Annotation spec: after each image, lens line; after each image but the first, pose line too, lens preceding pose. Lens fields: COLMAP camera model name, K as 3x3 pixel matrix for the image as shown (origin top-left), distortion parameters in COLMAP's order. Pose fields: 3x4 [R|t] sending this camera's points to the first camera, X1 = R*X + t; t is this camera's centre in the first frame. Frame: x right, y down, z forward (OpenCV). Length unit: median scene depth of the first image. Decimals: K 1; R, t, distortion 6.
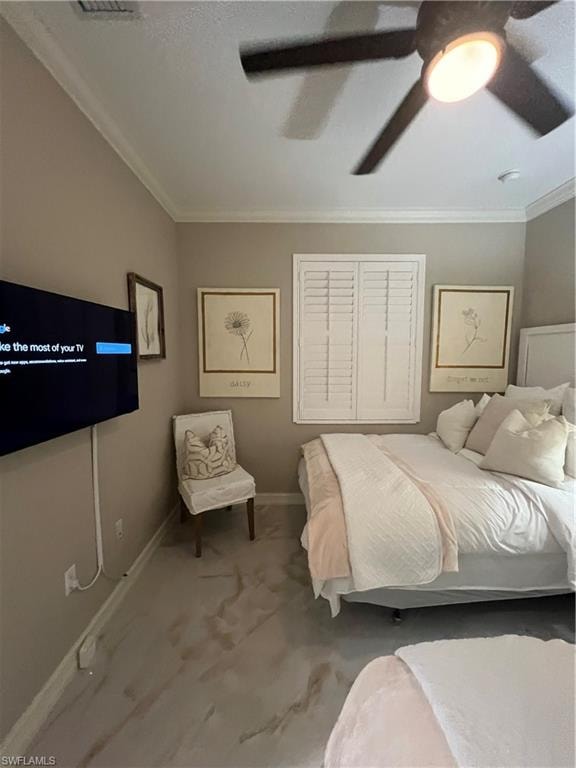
lens RADIAL K [[306.7, 0, 288.9], [0, 306.7, 382.4], [0, 0, 1]] dist [0.002125, -0.003759]
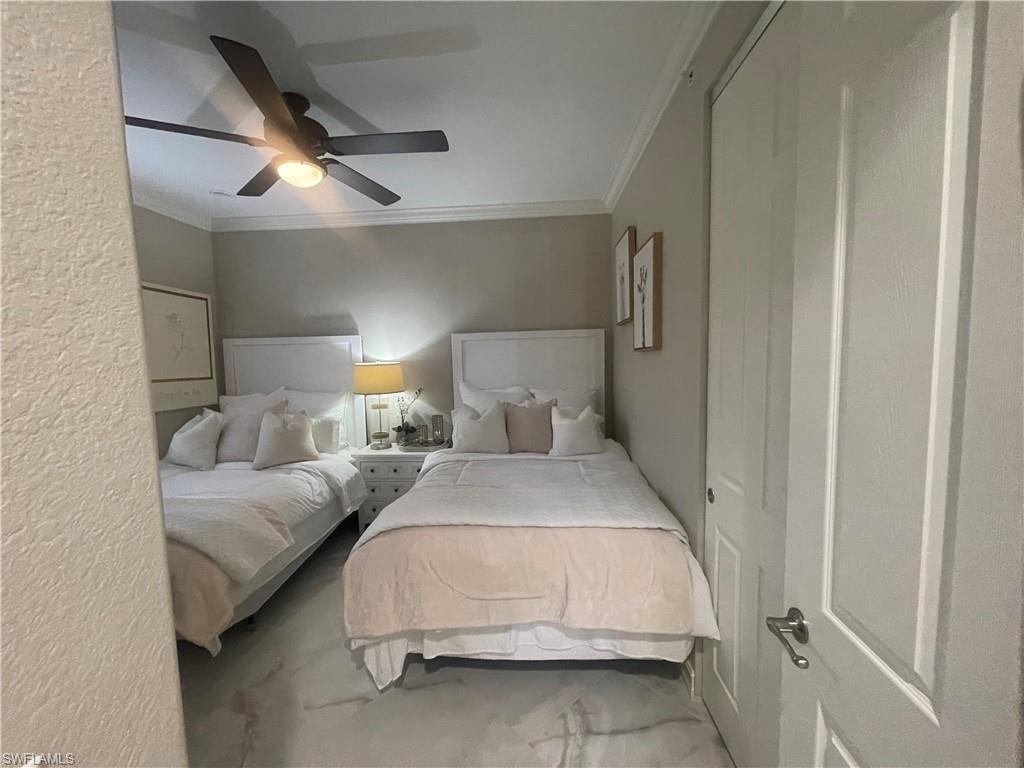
lens RADIAL K [[408.9, 0, 509.1], [0, 408.9, 391.1], [0, 0, 1]] dist [0.002125, -0.003759]
pose [[0.084498, -0.078489, 0.993328, -0.507627], [0.115697, 0.990923, 0.068457, 0.009921], [-0.989684, 0.109141, 0.092812, -0.024881]]
